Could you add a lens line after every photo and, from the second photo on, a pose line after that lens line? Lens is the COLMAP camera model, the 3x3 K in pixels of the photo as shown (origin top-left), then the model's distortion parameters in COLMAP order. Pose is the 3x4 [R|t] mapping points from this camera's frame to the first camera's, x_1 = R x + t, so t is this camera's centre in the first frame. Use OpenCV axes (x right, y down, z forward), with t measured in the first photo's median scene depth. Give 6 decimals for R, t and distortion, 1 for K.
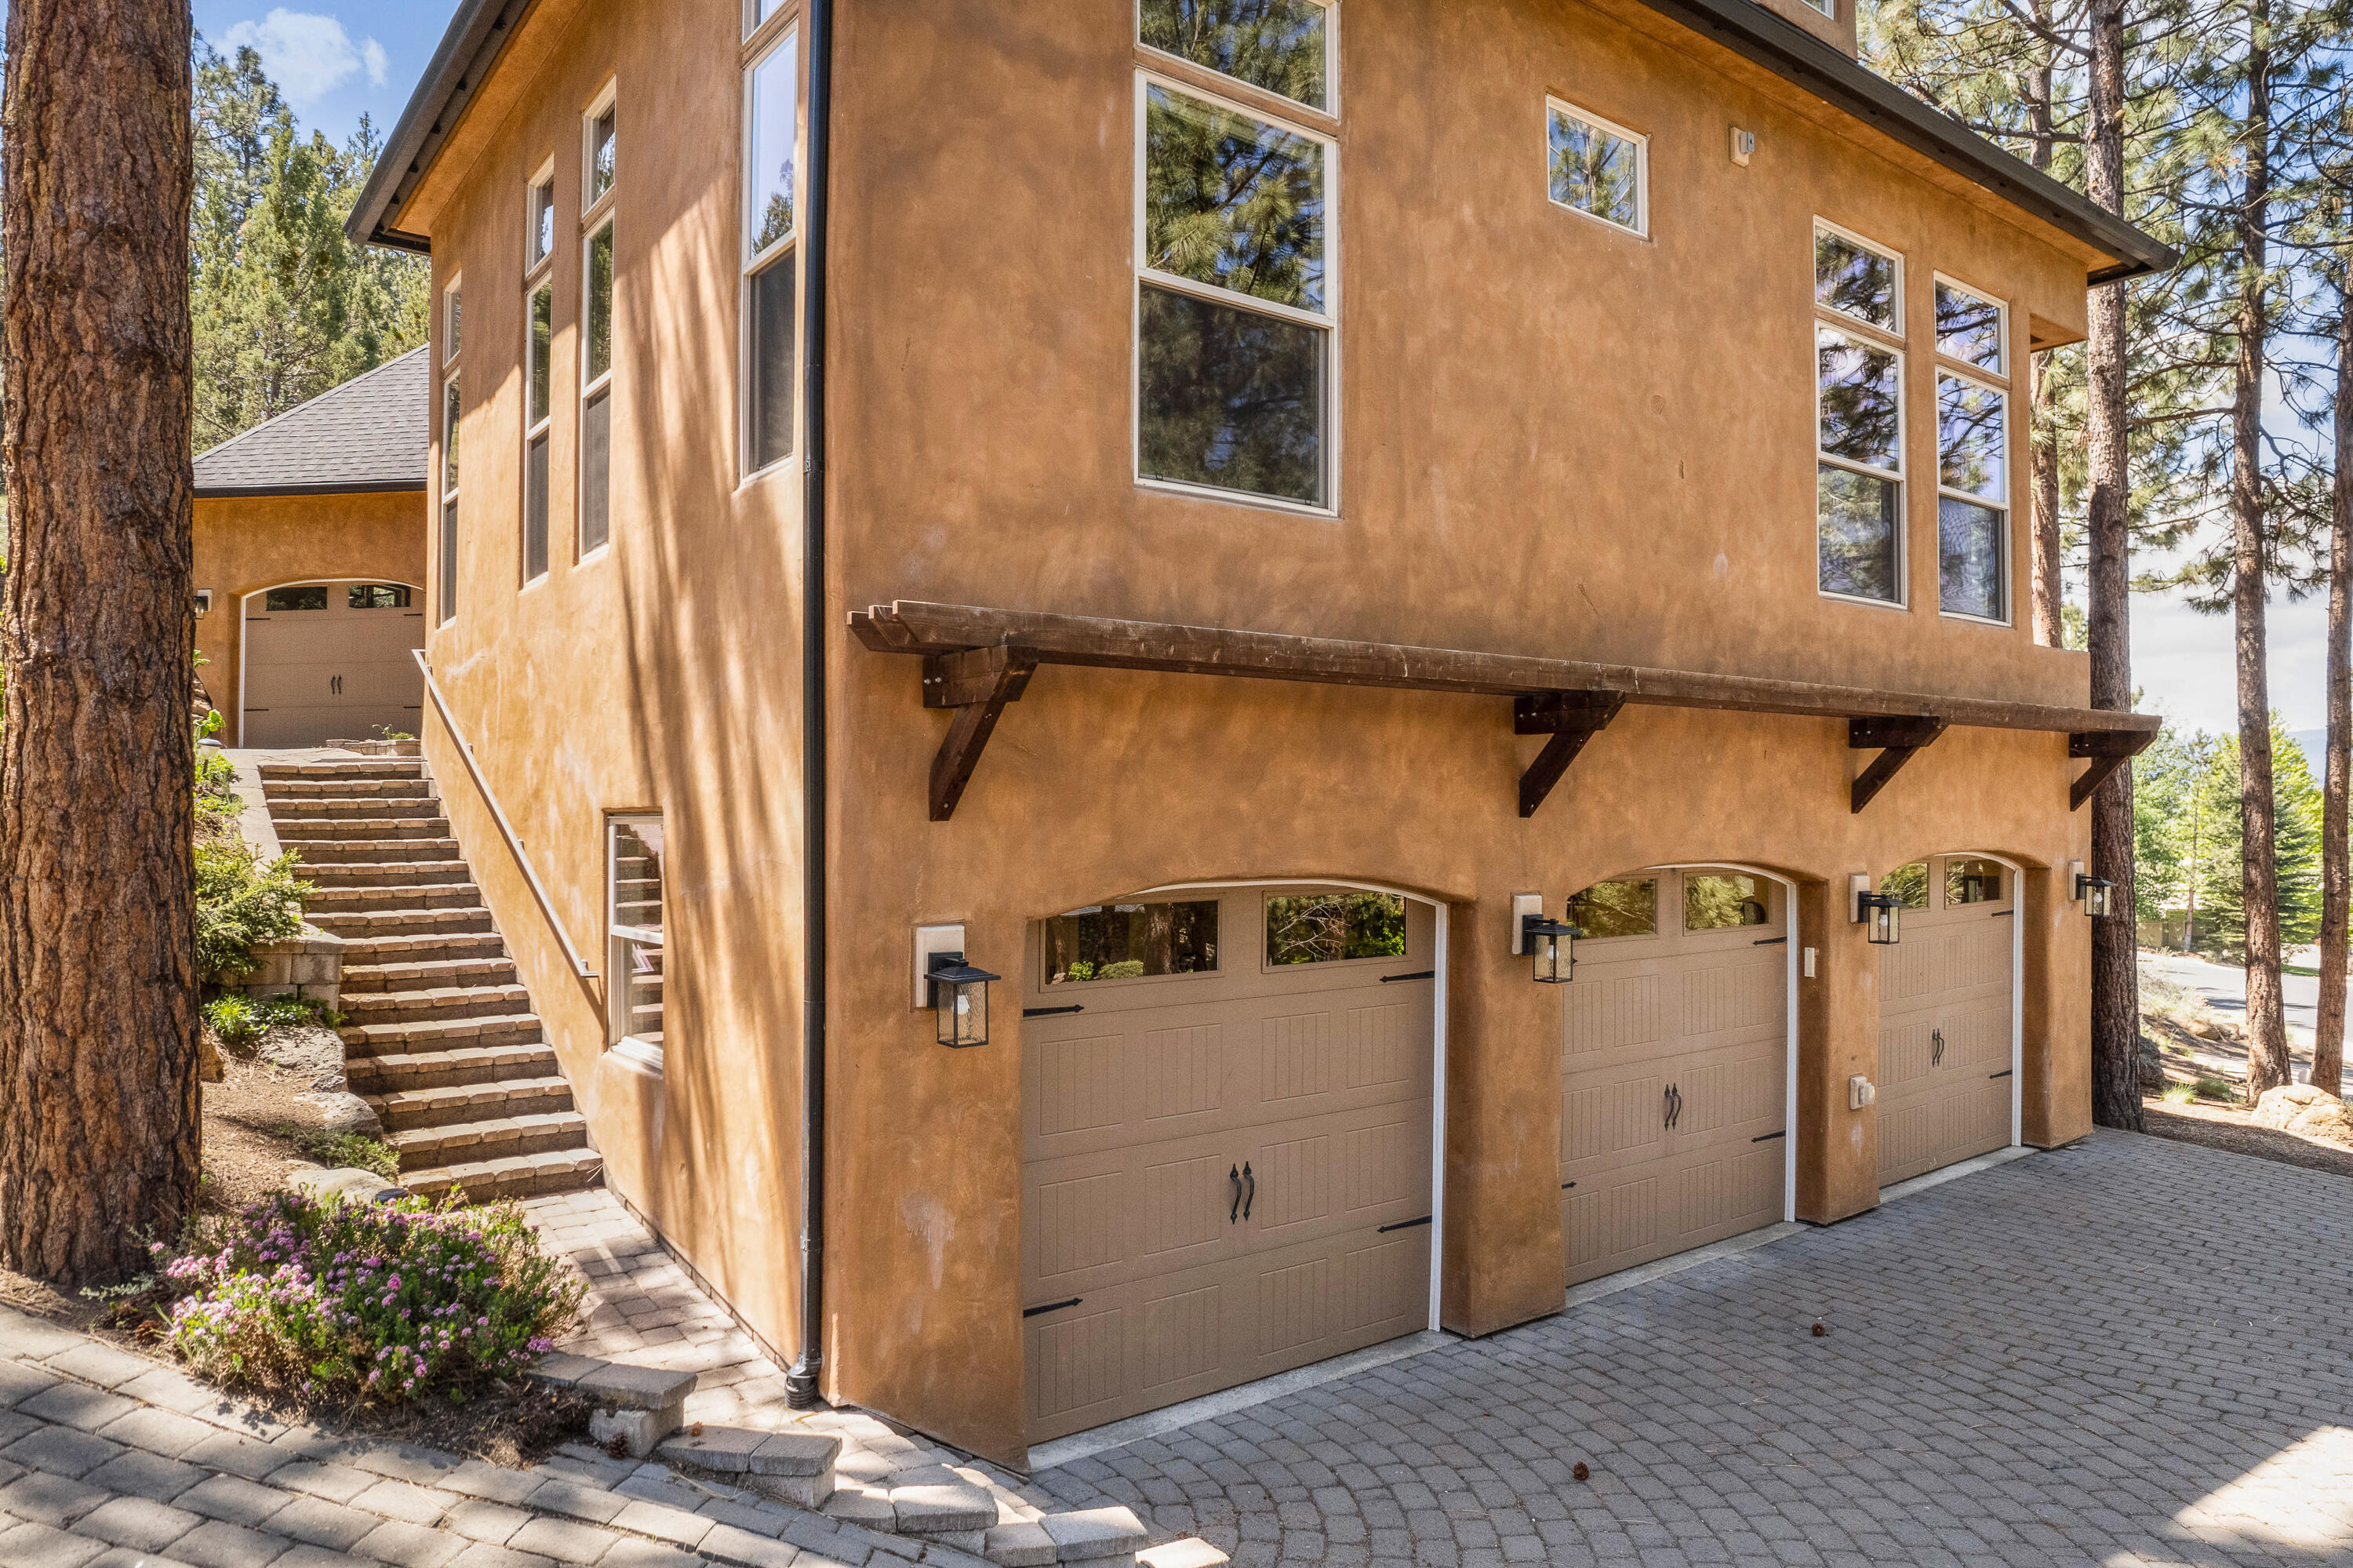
lens RADIAL K [[1618.1, 0, 1175.4], [0, 1618.1, 809.6], [0, 0, 1]] dist [-0.073222, 0.059846]
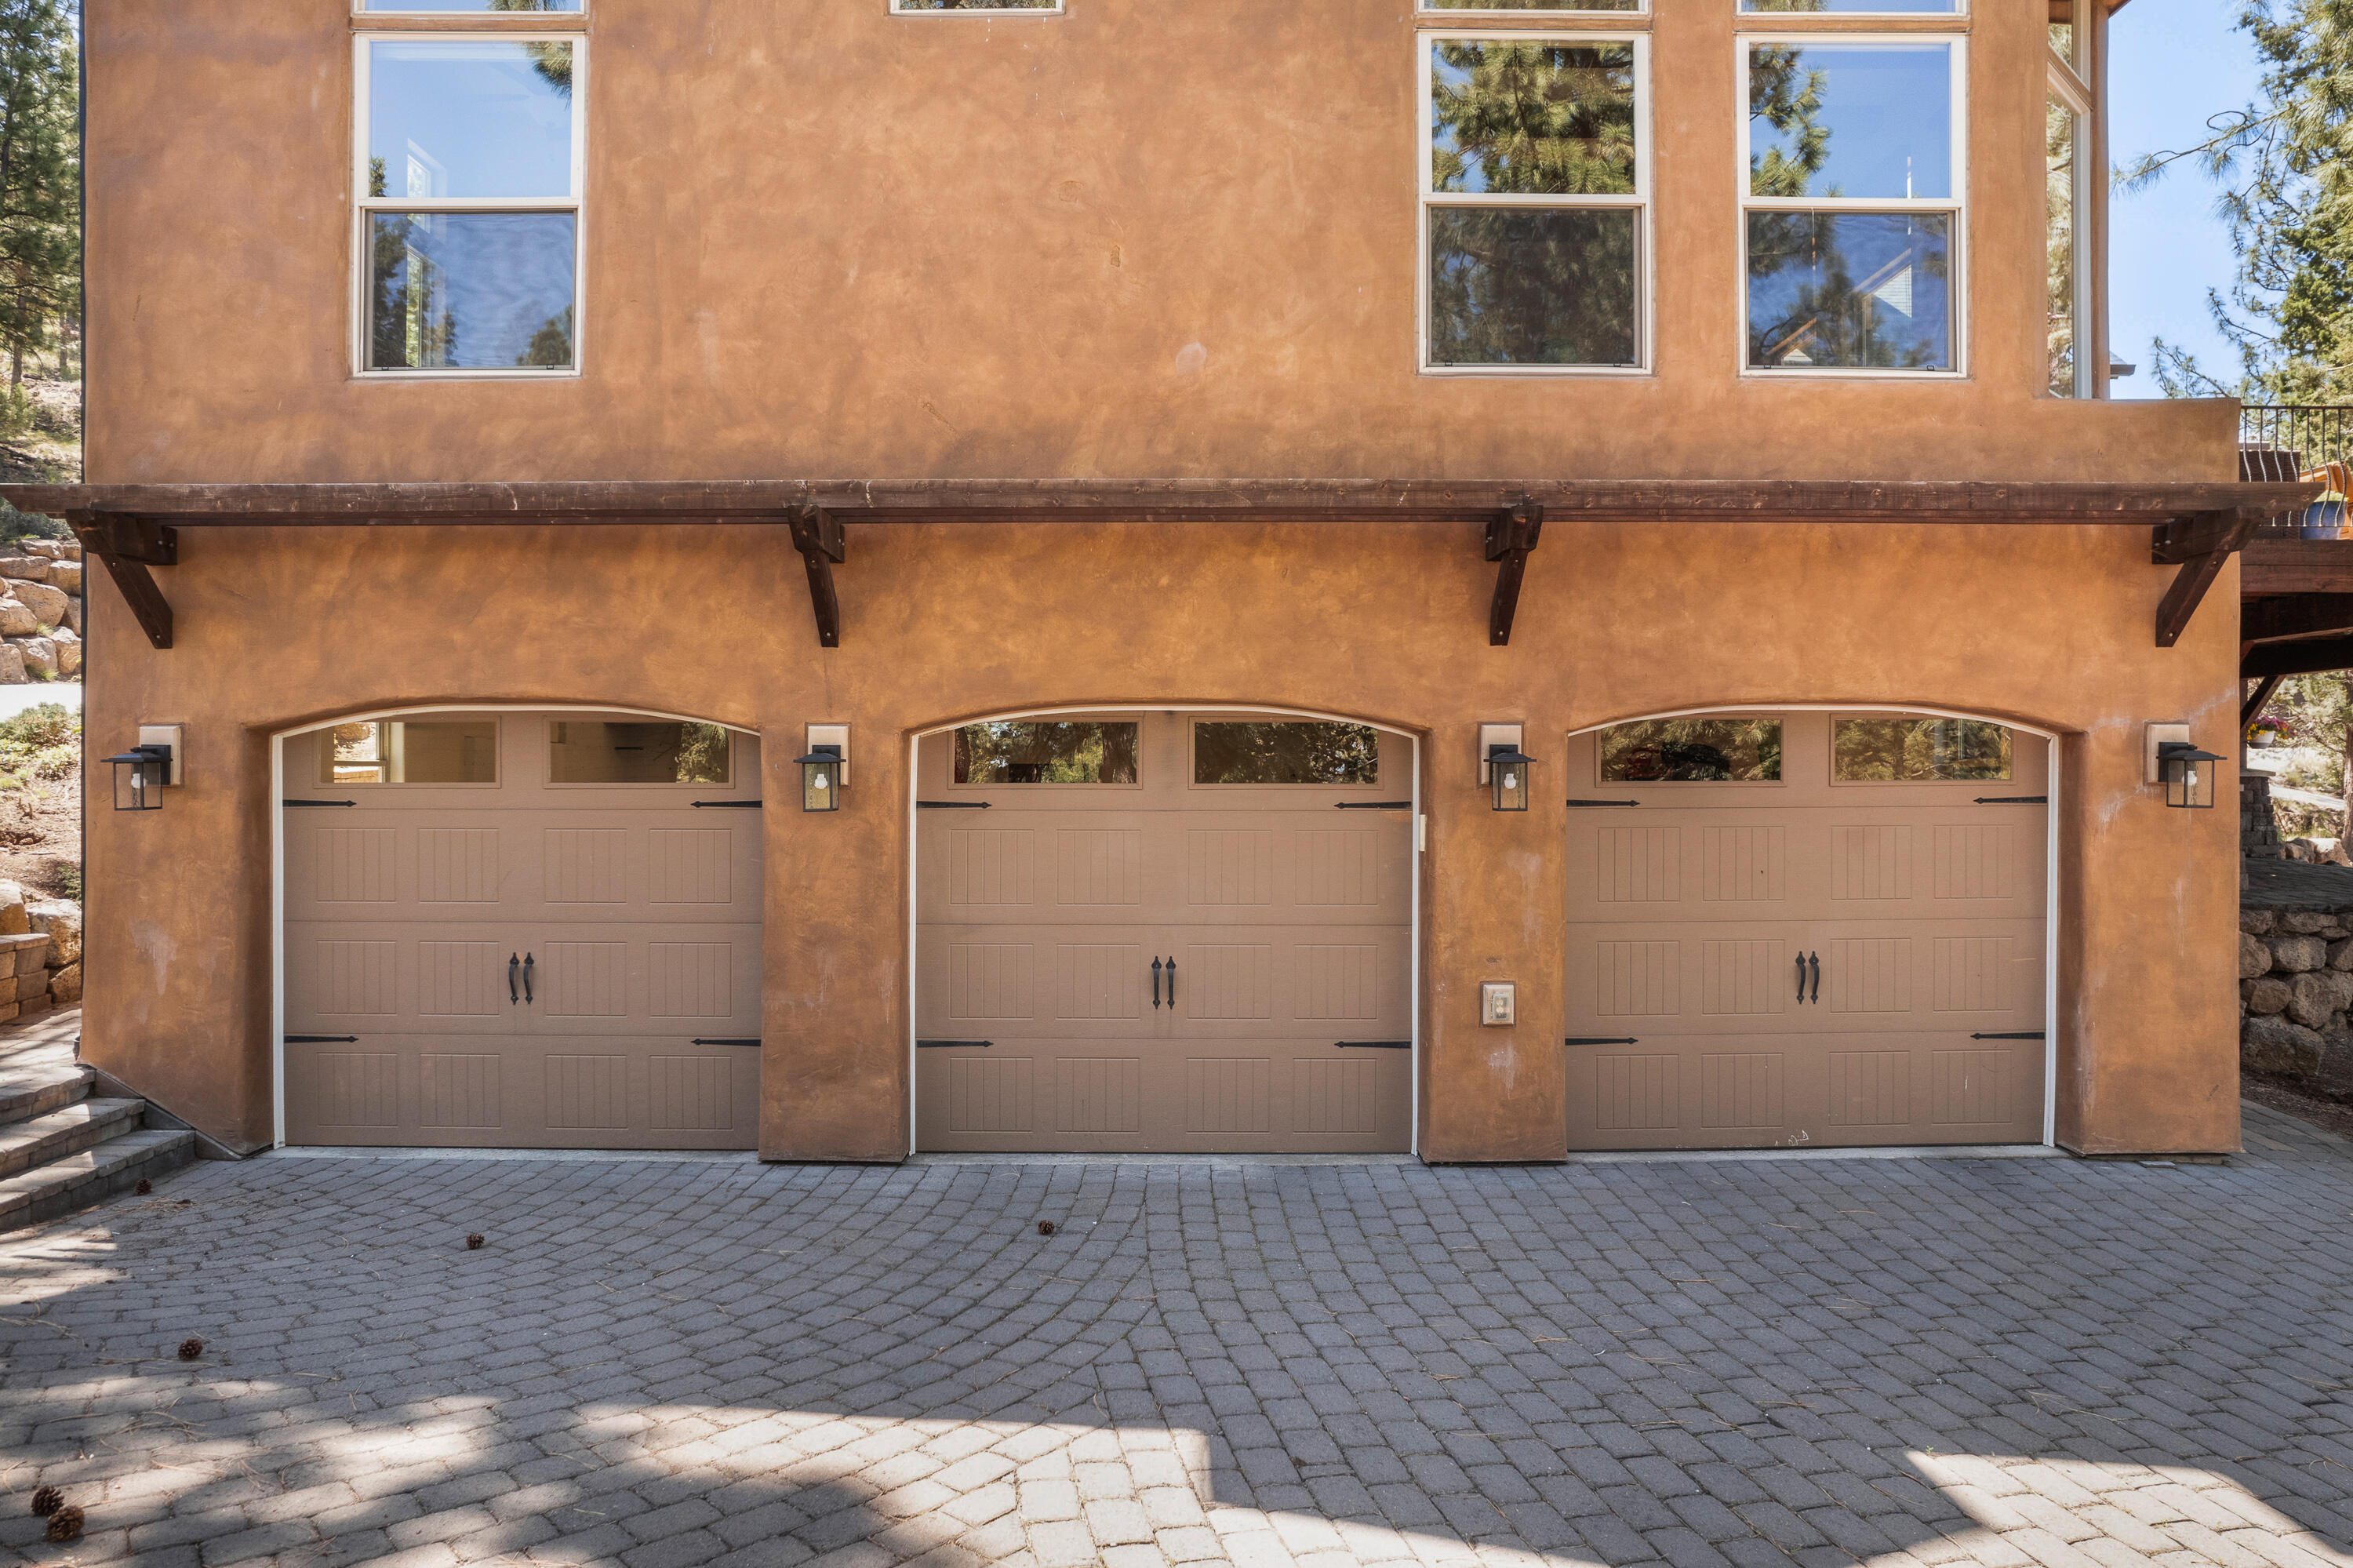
lens RADIAL K [[1544.1, 0, 1176.5], [0, 1544.1, 784.0], [0, 0, 1]] dist [-0.077281, 0.077286]
pose [[0.777189, 0.002896, -0.629260, 1.031721], [-0.001289, 0.999995, 0.003011, 0.090683], [0.629266, -0.001529, 0.777189, 0.427406]]
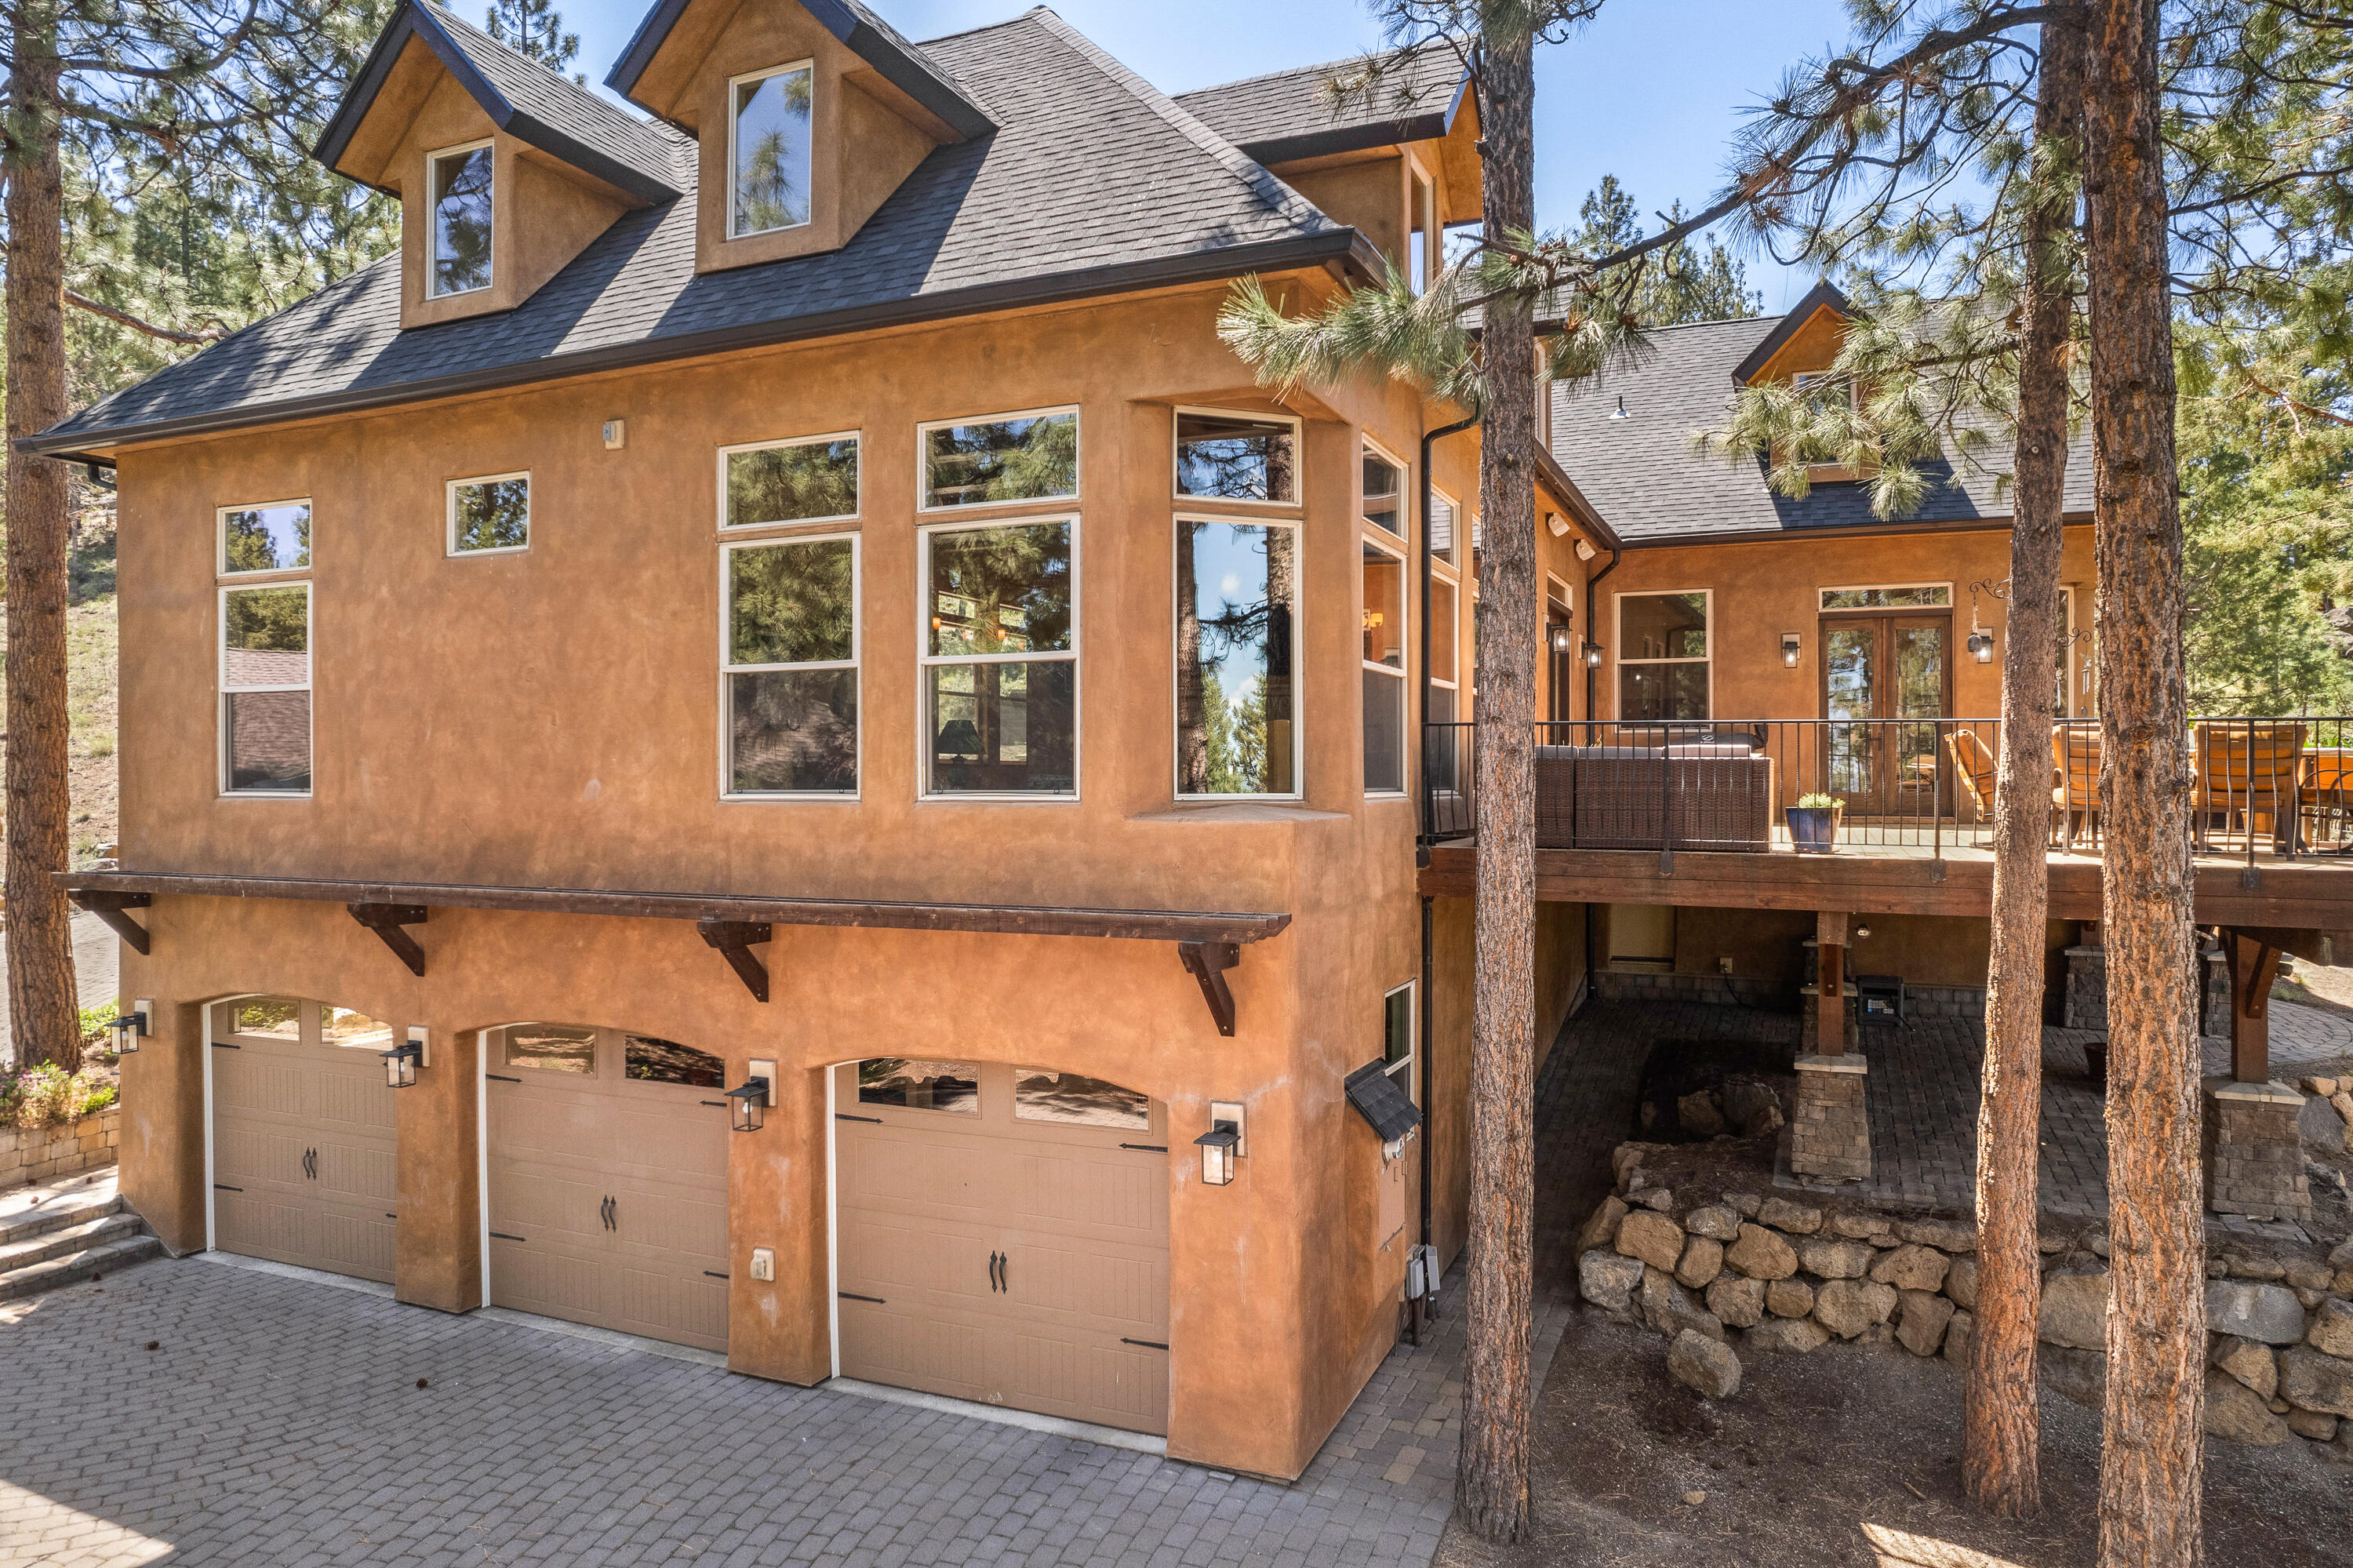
lens RADIAL K [[1544.1, 0, 1176.5], [0, 1544.1, 784.0], [0, 0, 1]] dist [-0.077281, 0.077286]
pose [[0.449735, 0.007950, -0.893126, 1.933405], [0.004059, 0.999932, 0.010945, -0.201757], [0.893153, -0.008547, 0.449672, 1.053346]]
